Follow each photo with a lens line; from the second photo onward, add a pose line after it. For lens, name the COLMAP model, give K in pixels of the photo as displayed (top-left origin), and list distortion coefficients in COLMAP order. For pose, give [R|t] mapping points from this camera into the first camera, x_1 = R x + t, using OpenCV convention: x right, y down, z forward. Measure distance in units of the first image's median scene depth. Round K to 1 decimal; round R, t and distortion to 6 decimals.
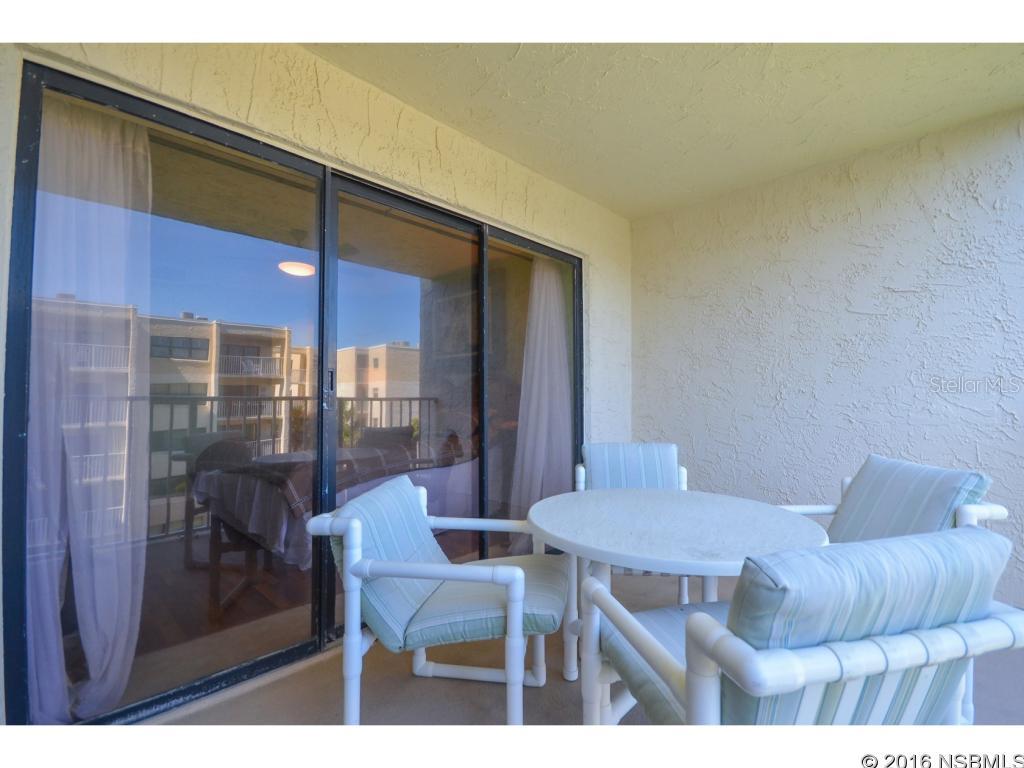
lens RADIAL K [[454.2, 0, 515.9], [0, 454.2, 389.3], [0, 0, 1]] dist [0.010298, -0.007541]
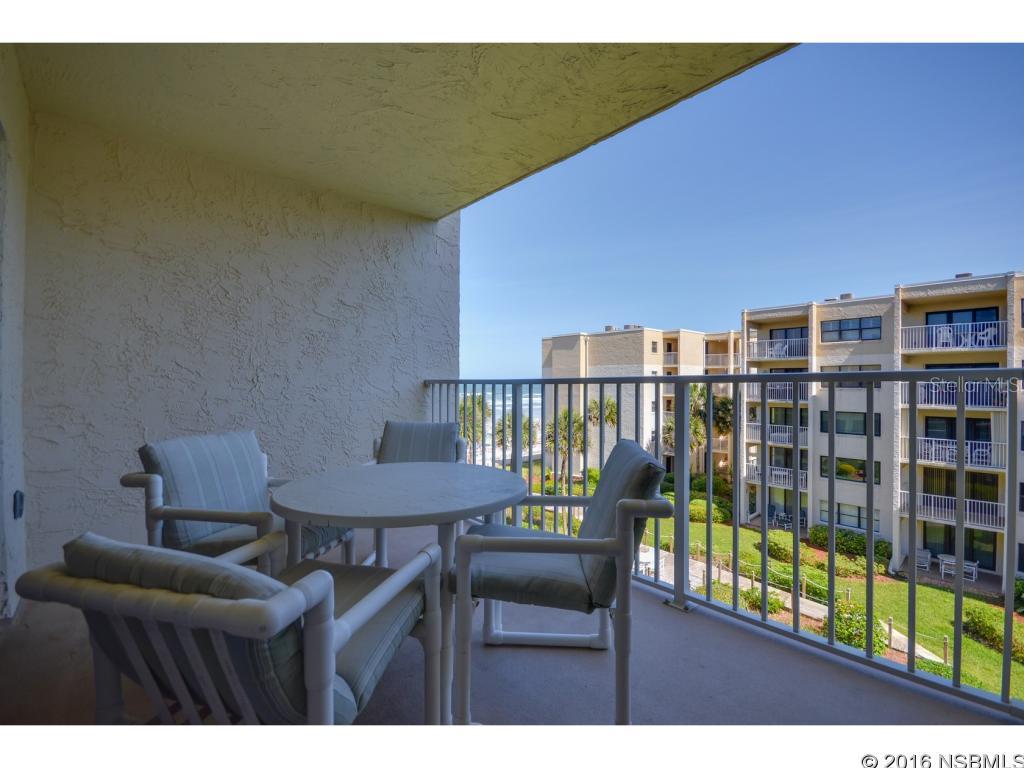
lens RADIAL K [[454.2, 0, 516.3], [0, 454.2, 388.0], [0, 0, 1]] dist [0.010298, -0.007541]
pose [[0.100198, -0.007540, 0.994939, -0.432203], [-0.029496, 0.999509, 0.010545, 0.006840], [-0.994530, -0.030404, 0.099927, 0.302937]]
